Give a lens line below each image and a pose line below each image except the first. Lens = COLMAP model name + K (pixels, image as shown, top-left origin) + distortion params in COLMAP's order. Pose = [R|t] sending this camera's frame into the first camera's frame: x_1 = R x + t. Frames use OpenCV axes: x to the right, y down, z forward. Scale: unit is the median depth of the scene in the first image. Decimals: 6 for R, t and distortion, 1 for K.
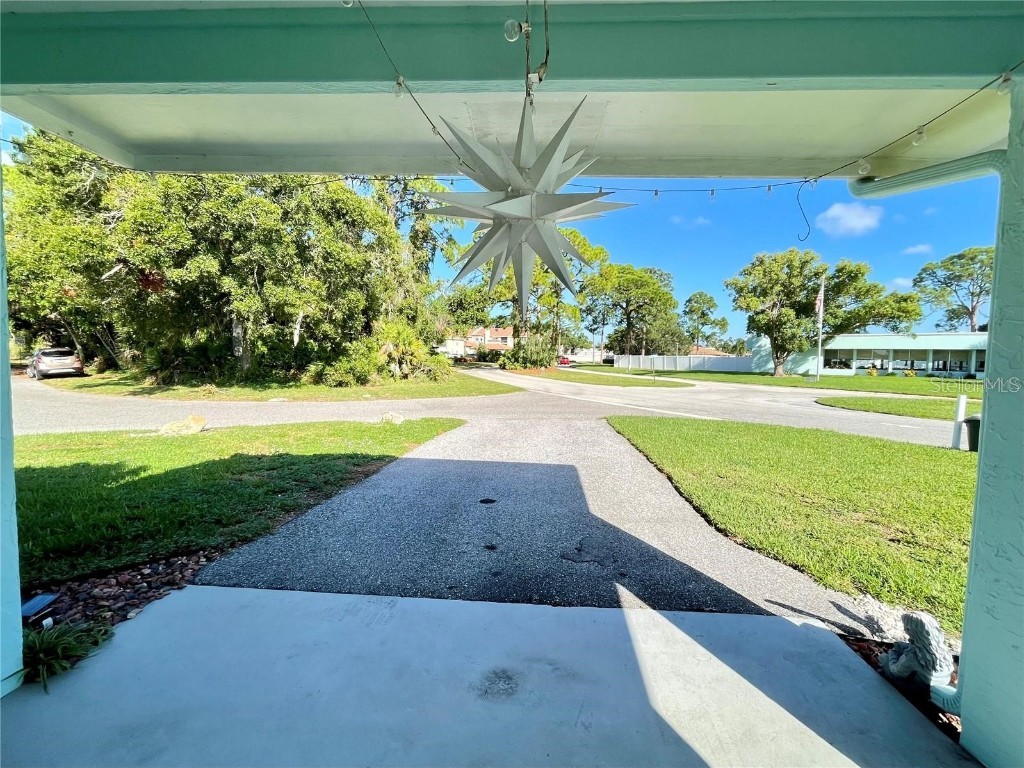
lens RADIAL K [[420.4, 0, 519.7], [0, 420.4, 379.7], [0, 0, 1]] dist [0.001111, 0.000400]
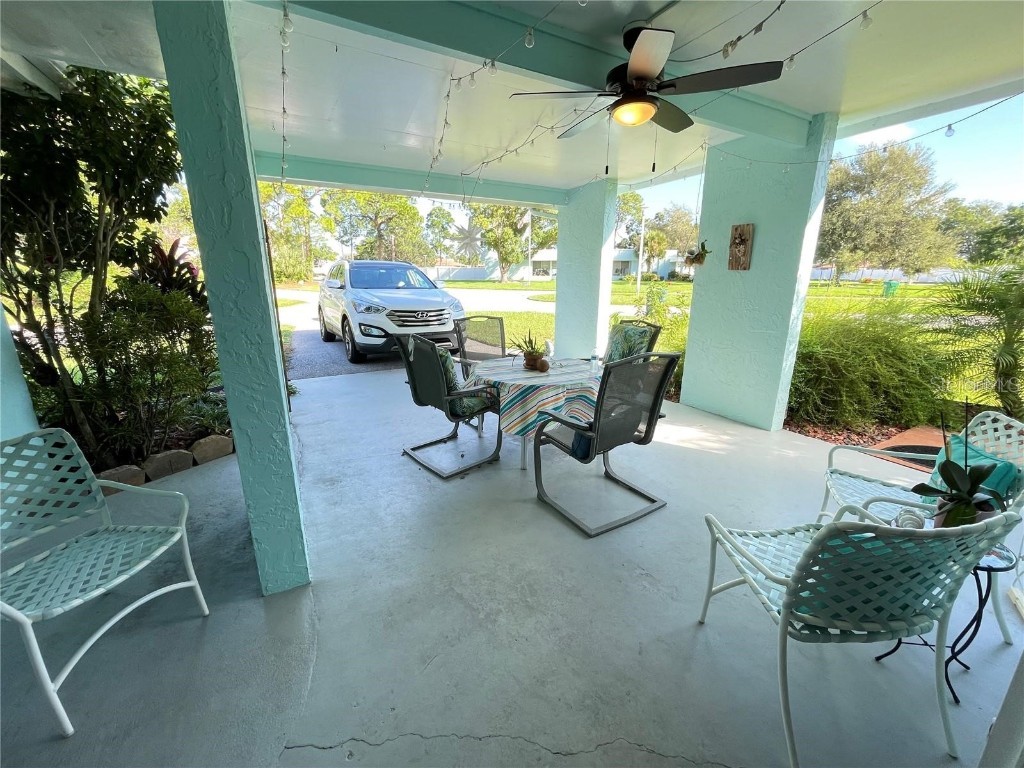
lens RADIAL K [[420.4, 0, 519.7], [0, 420.4, 379.7], [0, 0, 1]] dist [0.001111, 0.000400]
pose [[0.829481, -0.155943, 0.536323, -0.085644], [0.043730, 0.975418, 0.215981, 0.005626], [-0.556820, -0.155699, 0.815910, -0.127025]]
